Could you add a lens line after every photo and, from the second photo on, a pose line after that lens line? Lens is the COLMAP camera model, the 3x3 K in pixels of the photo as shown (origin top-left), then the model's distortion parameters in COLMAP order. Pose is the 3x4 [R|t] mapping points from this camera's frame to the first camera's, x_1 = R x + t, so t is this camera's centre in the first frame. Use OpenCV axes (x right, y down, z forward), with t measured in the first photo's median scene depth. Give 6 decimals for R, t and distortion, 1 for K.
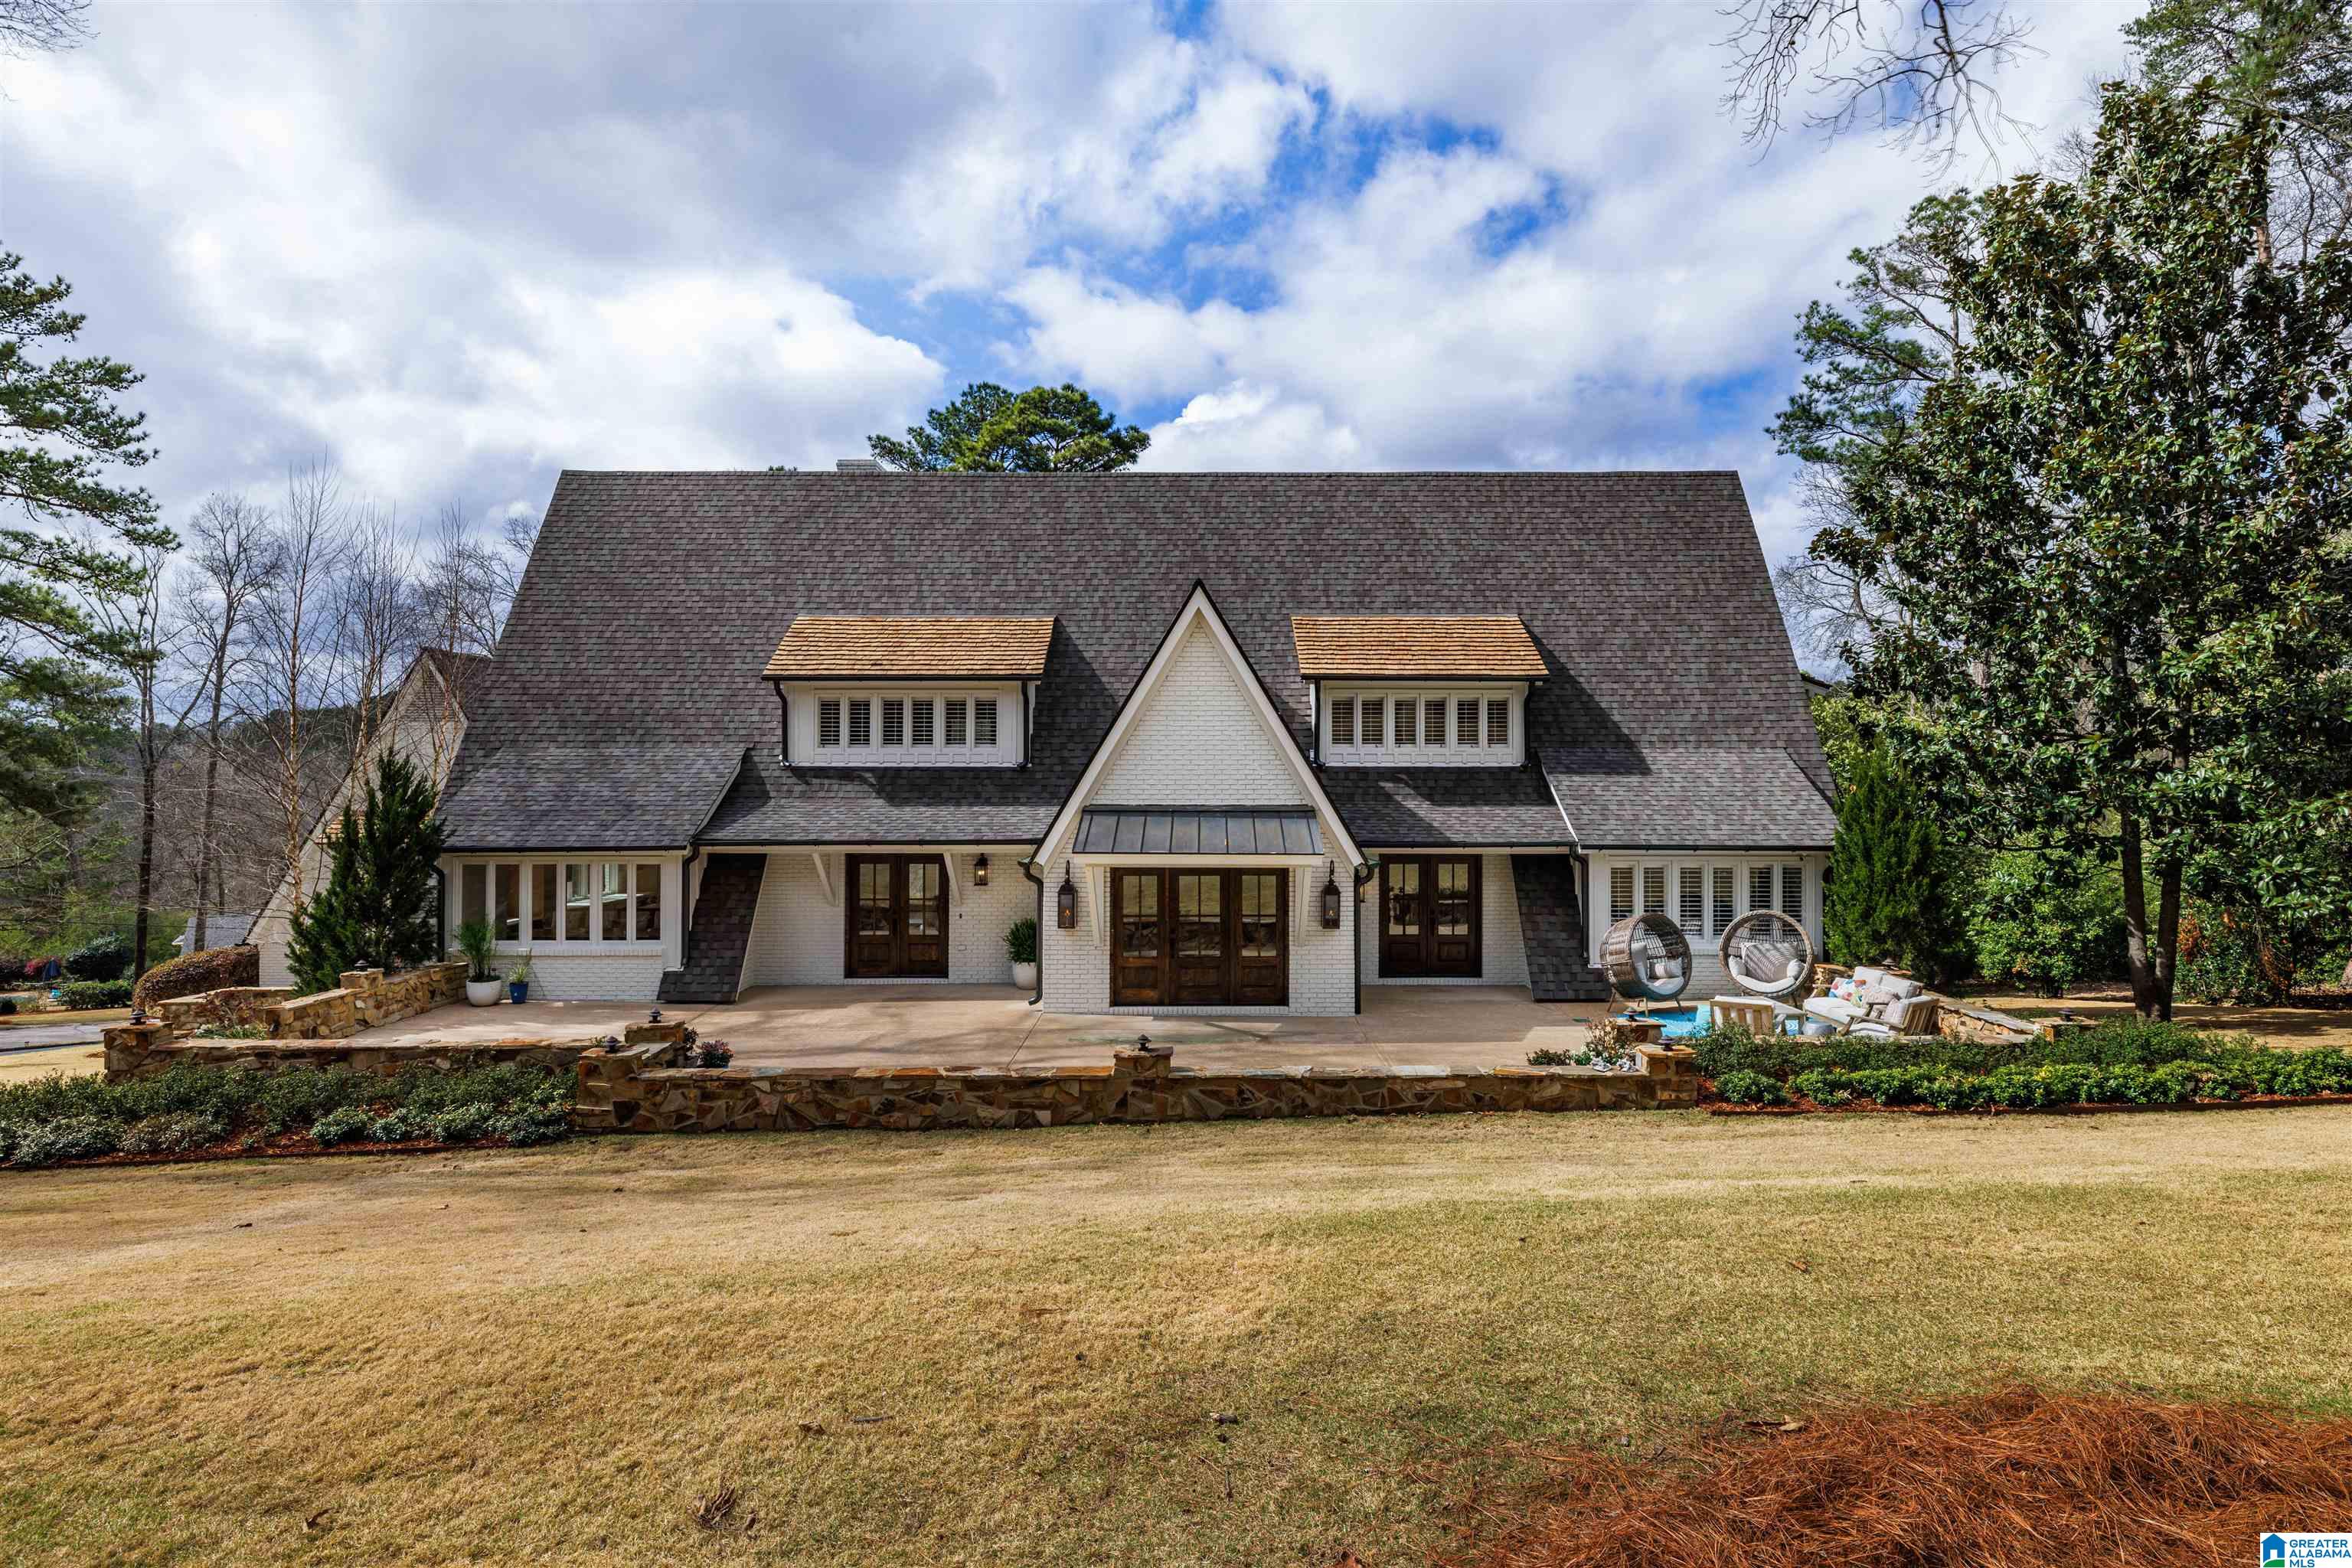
lens RADIAL K [[1247.6, 0, 1225.7], [0, 1247.6, 774.1], [0, 0, 1]] dist [0.000606, -0.000228]
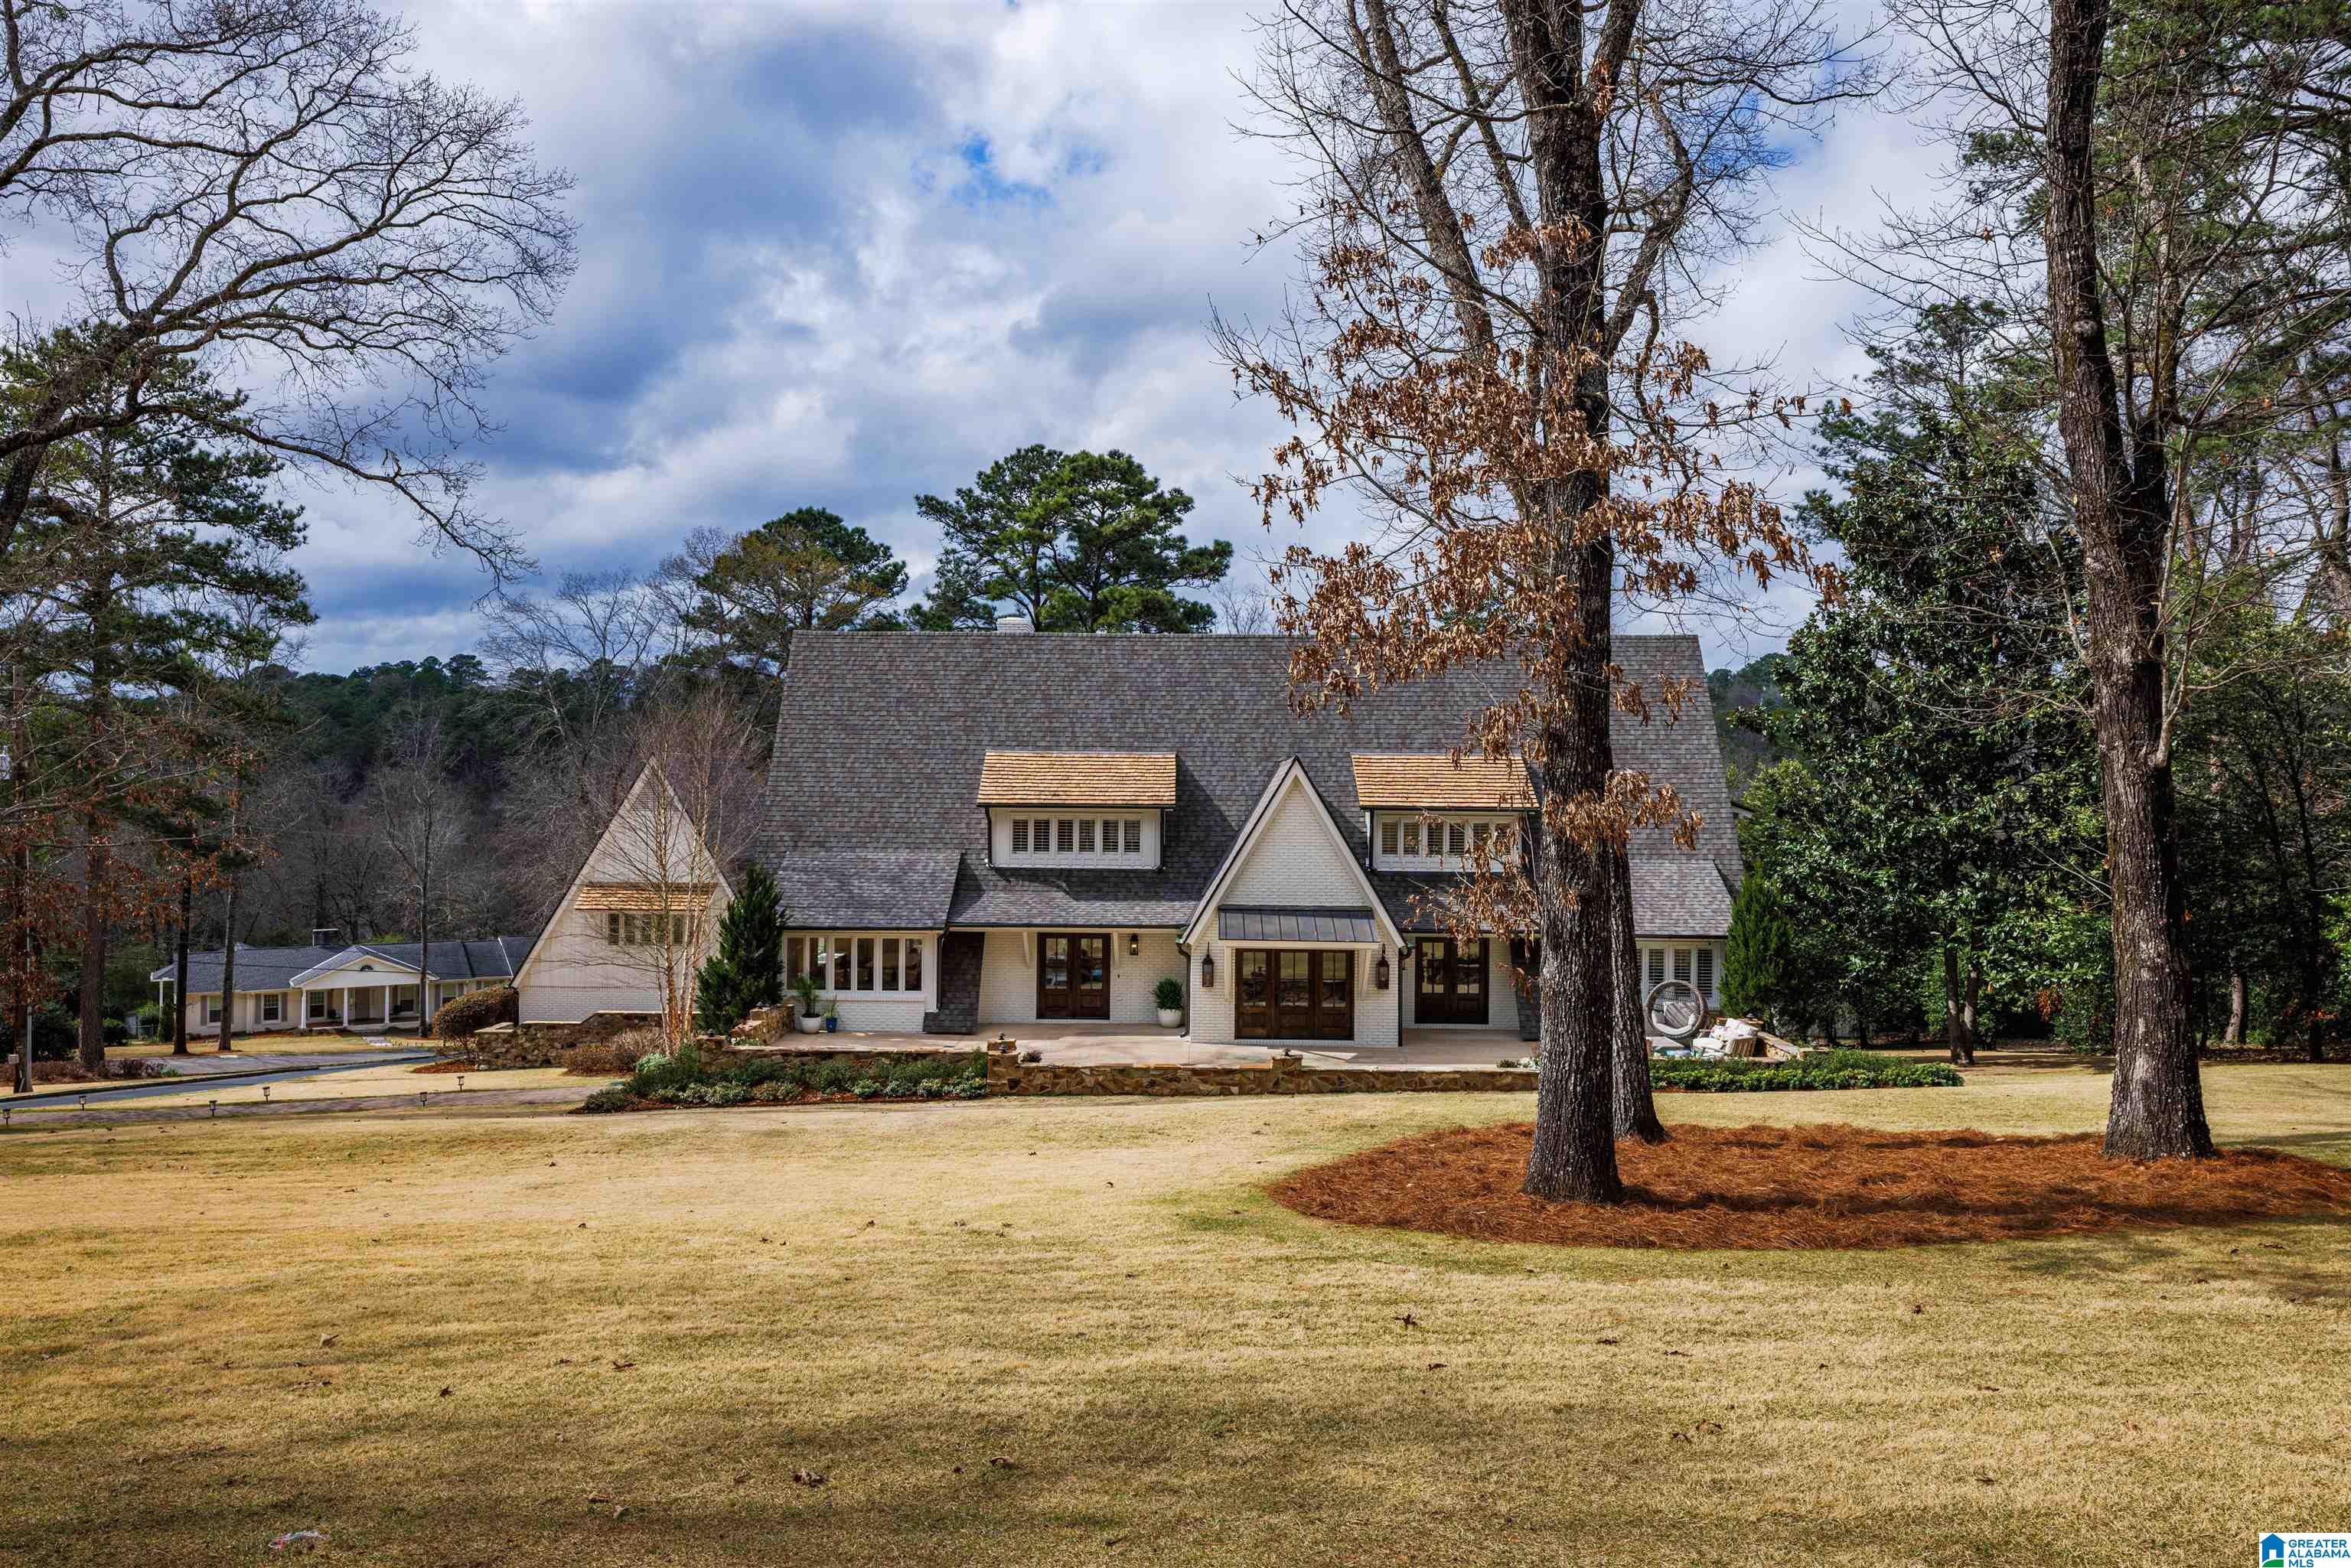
lens RADIAL K [[1590.8, 0, 1175.5], [0, 1590.8, 784.0], [0, 0, 1]] dist [-0.003903, -0.001747]
pose [[0.999598, 0.008686, -0.026976, -0.103585], [-0.008576, 0.999954, 0.004192, -0.115508], [0.027011, -0.003959, 0.999627, -0.825381]]
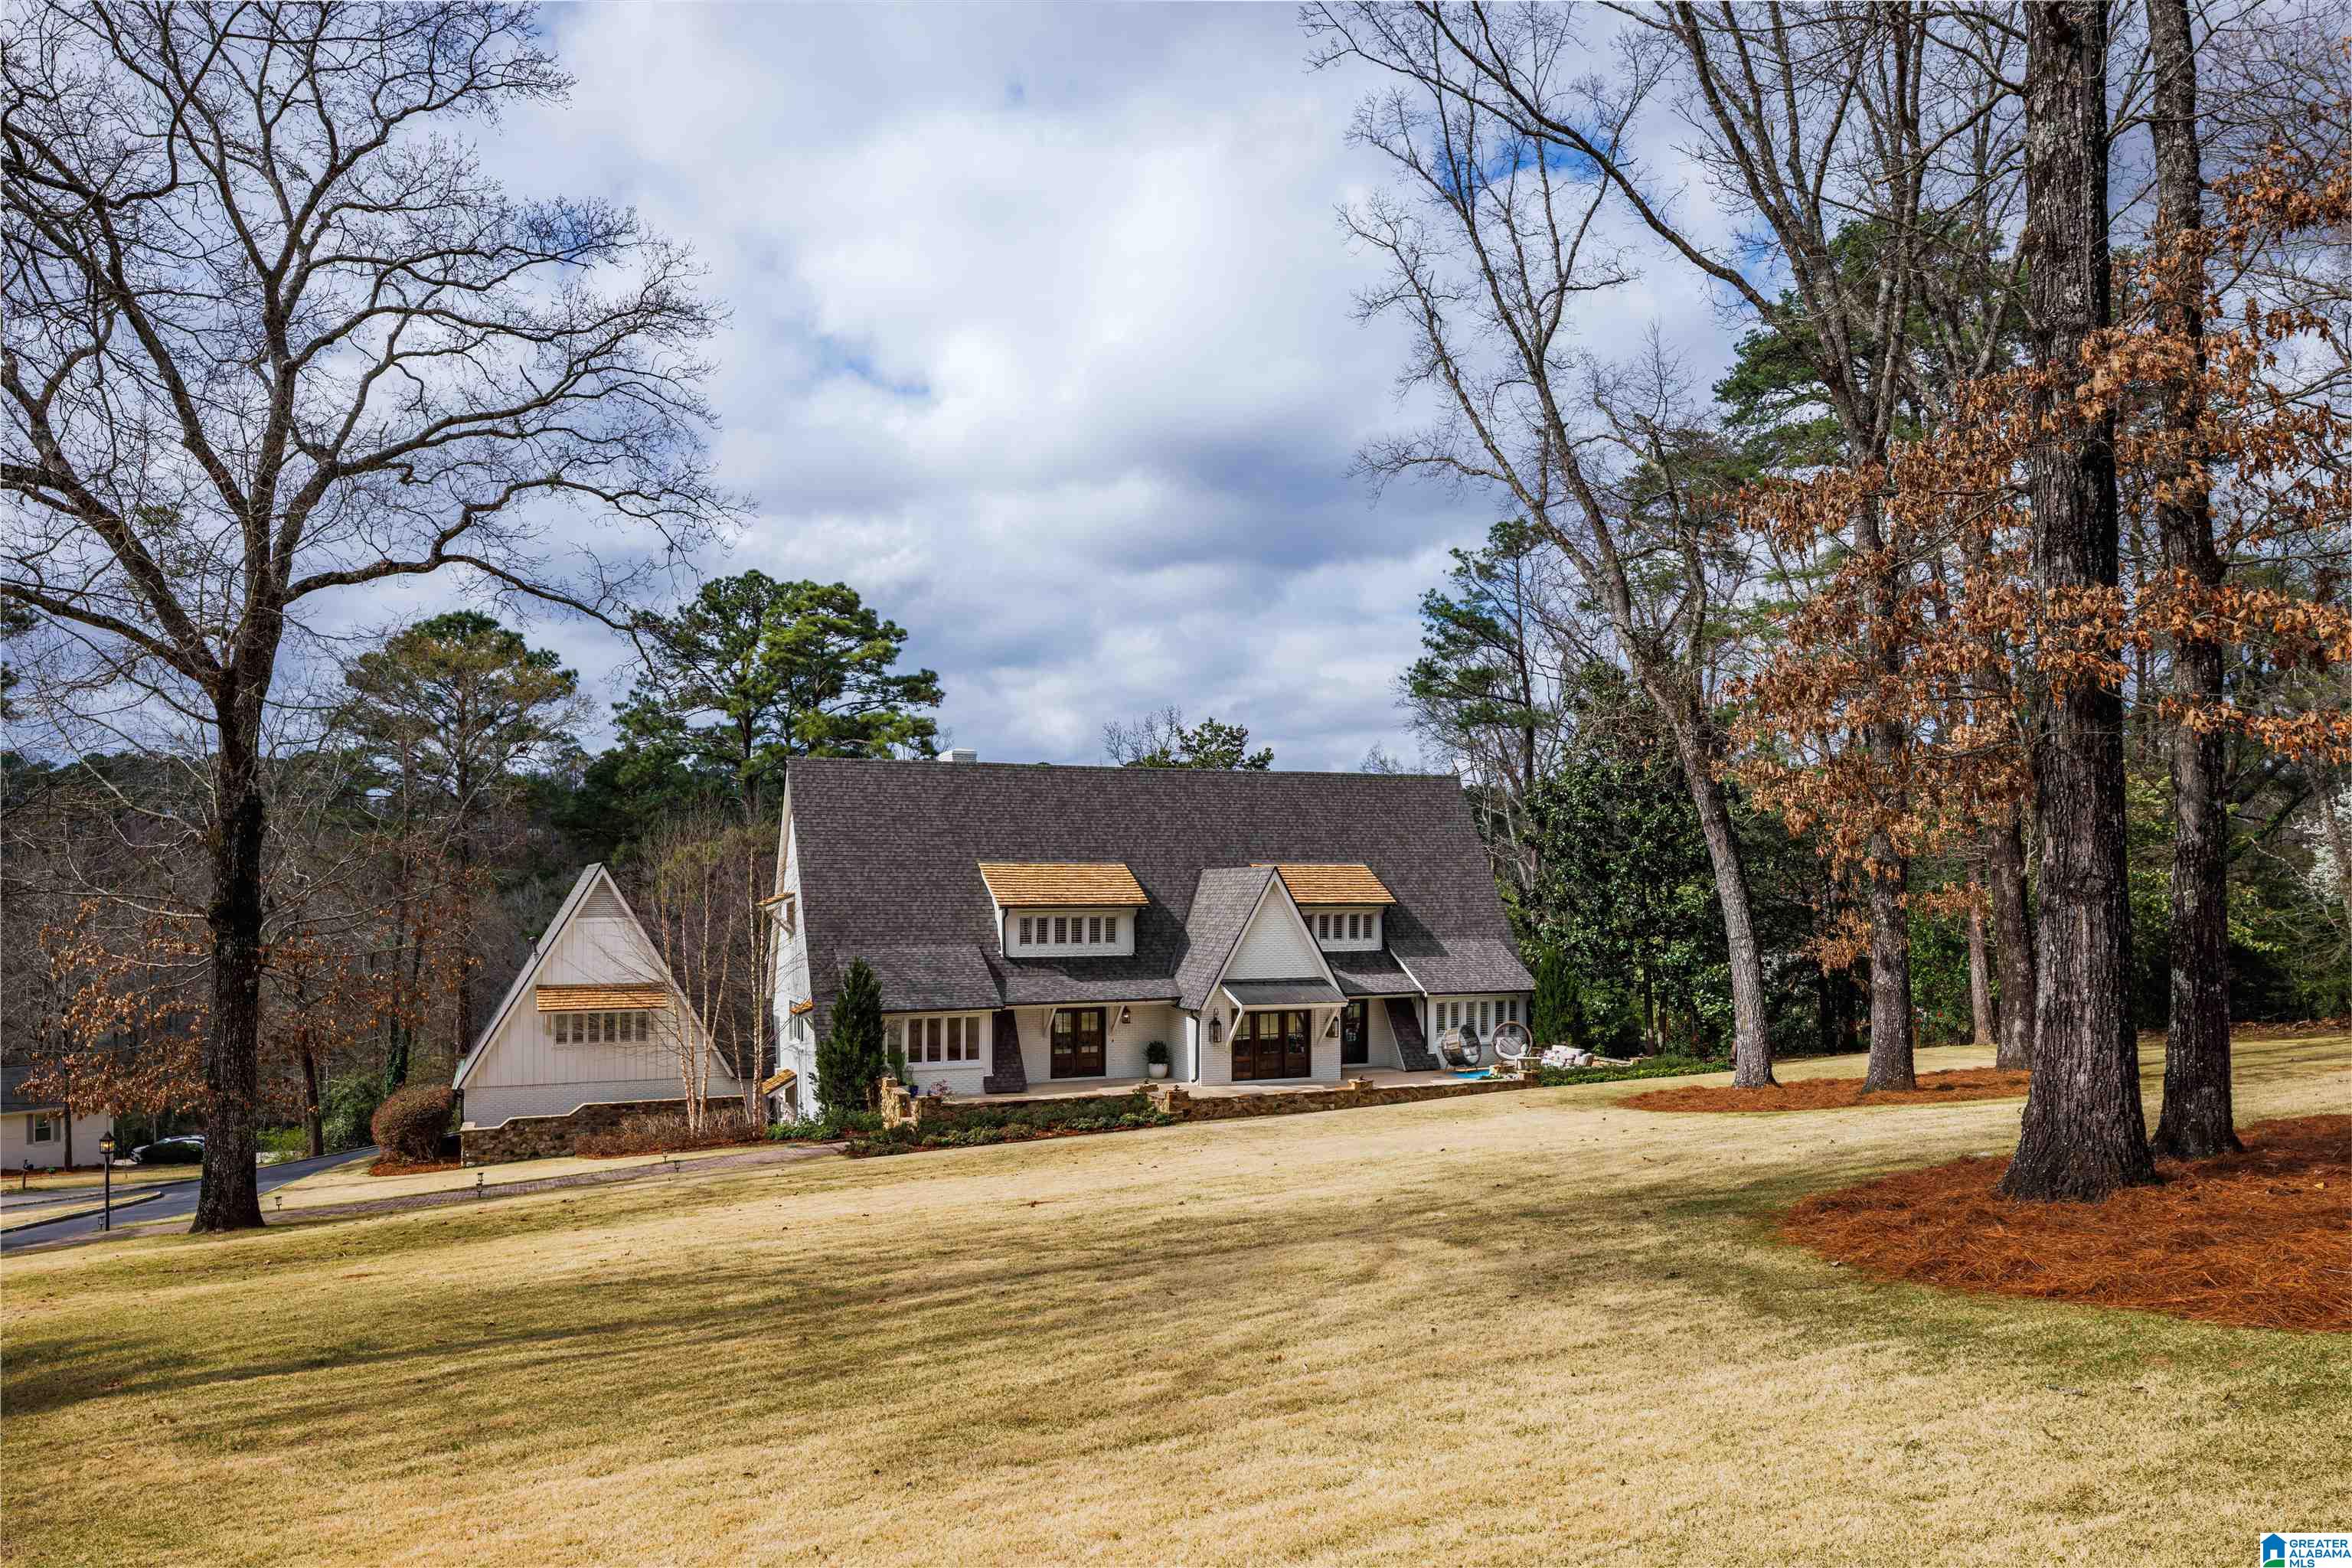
lens RADIAL K [[1587.7, 0, 1181.0], [0, 1587.7, 872.5], [0, 0, 1]] dist [-0.003193, -0.000545]
pose [[0.925091, 0.002782, 0.379736, -1.013637], [-0.001551, 0.999993, -0.003548, -0.122158], [-0.379743, 0.002693, 0.925088, -1.170197]]
